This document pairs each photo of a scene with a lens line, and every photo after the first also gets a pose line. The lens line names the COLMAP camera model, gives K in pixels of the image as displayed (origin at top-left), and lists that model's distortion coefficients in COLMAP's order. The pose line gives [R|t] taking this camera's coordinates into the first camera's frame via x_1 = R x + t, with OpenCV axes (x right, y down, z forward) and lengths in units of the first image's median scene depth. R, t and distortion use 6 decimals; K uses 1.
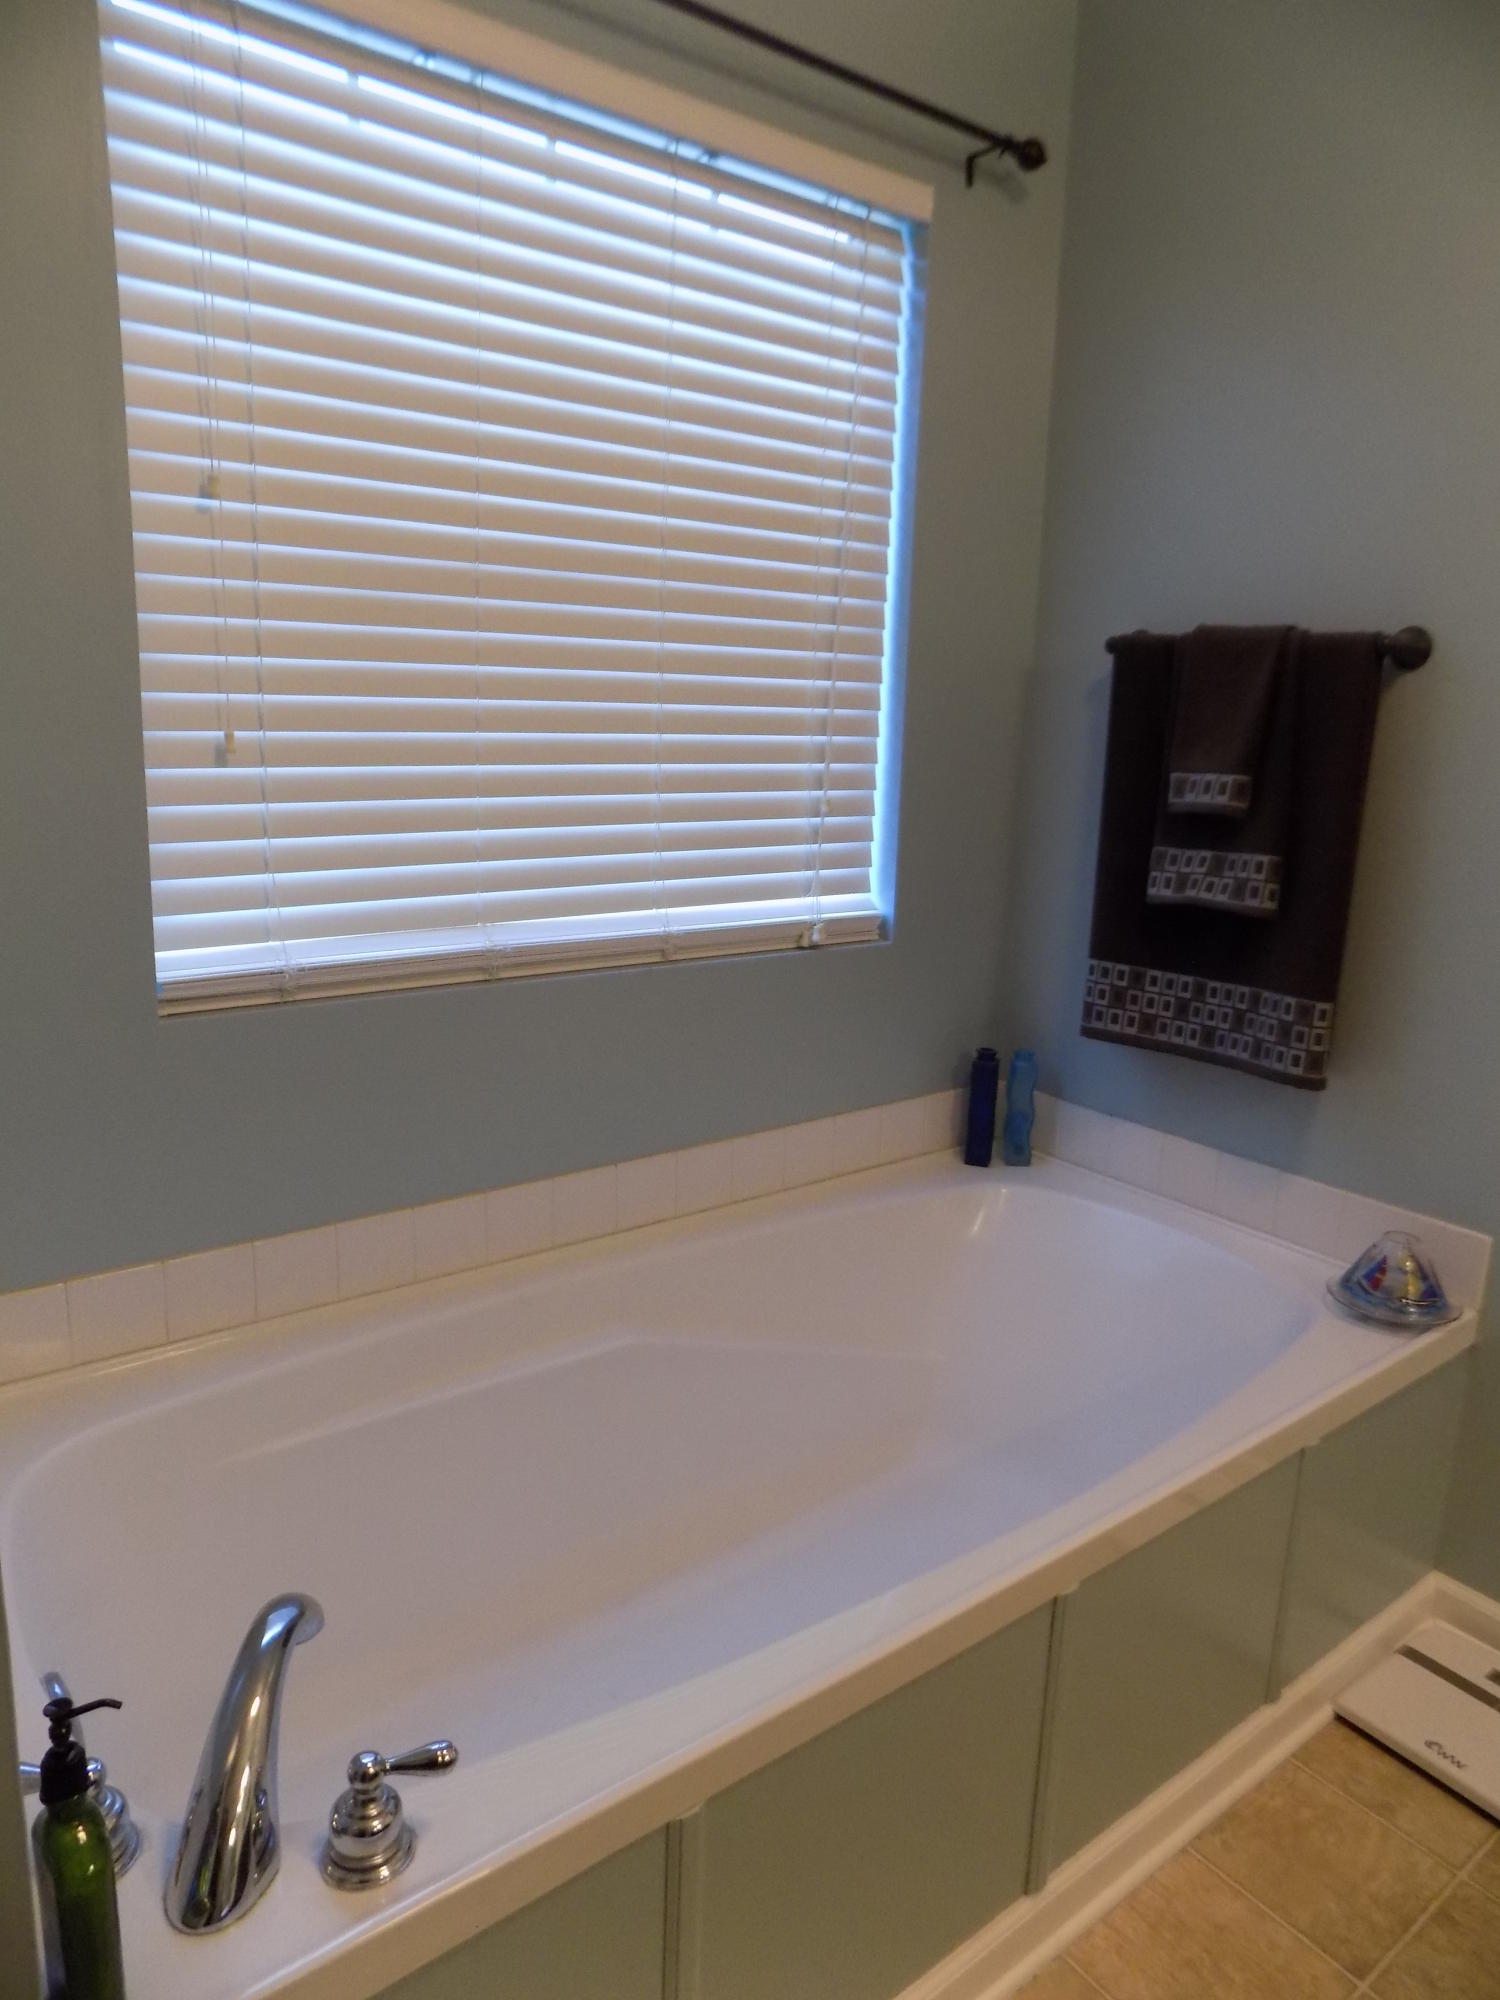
lens RADIAL K [[1342.2, 0, 750.0], [0, 1342.2, 1000.0], [0, 0, 1]] dist [-0.070247, 0.063955]
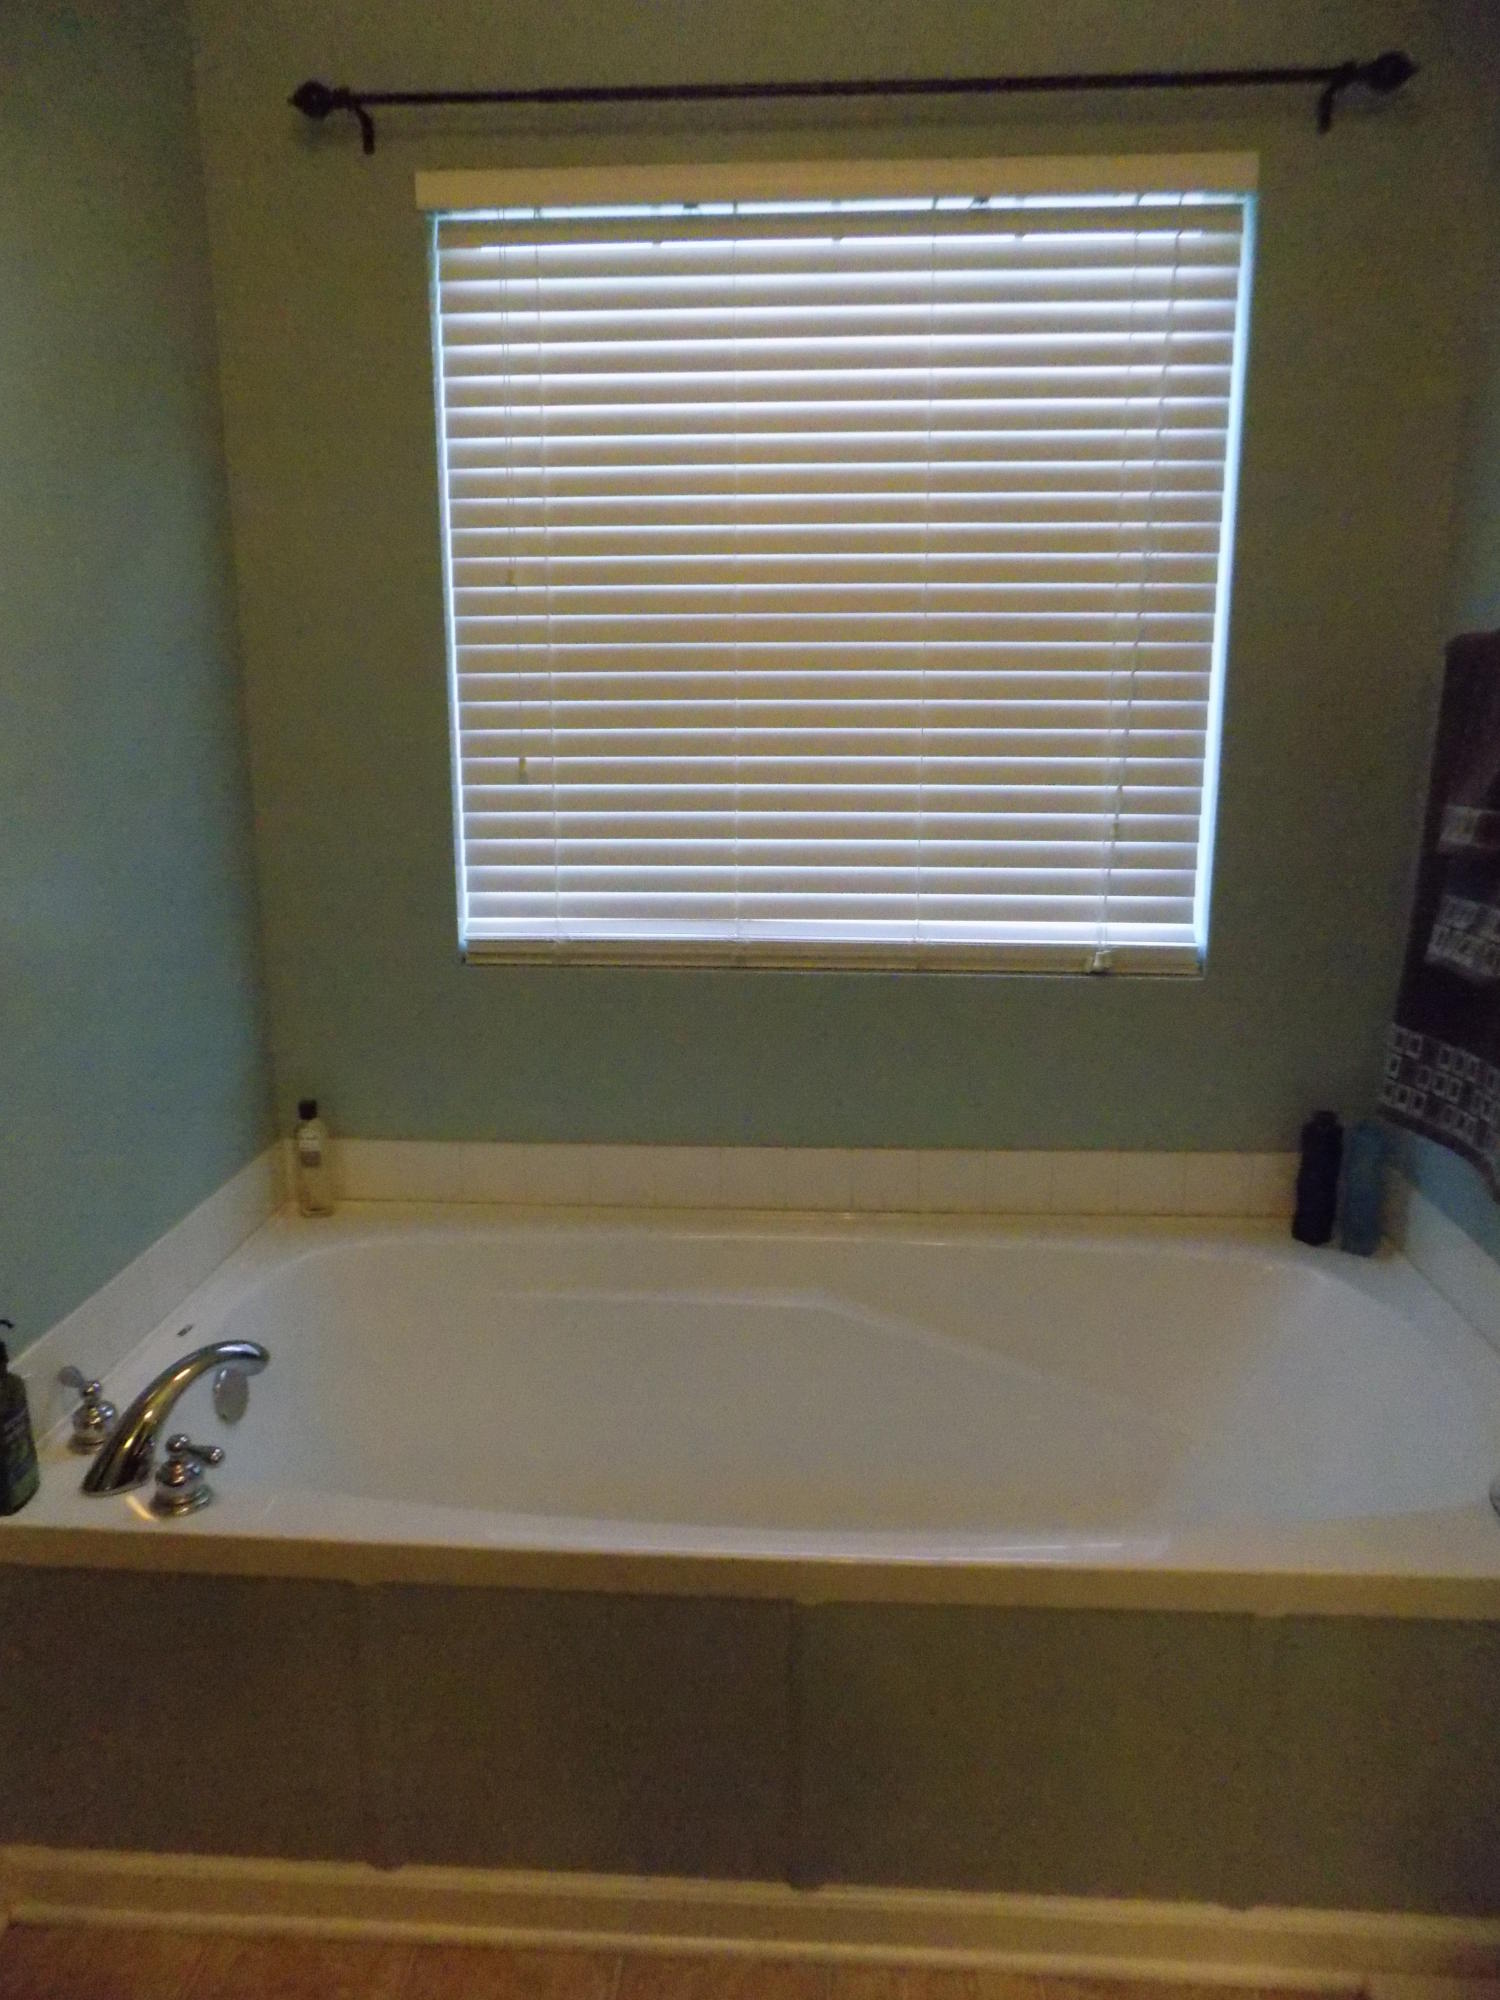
lens RADIAL K [[1342.2, 0, 750.0], [0, 1342.2, 1000.0], [0, 0, 1]] dist [-0.070247, 0.063955]
pose [[0.751244, 0.118035, -0.649384, 0.501305], [-0.117417, 0.992086, 0.044492, -0.034834], [0.649496, 0.042825, 0.759158, 0.103252]]
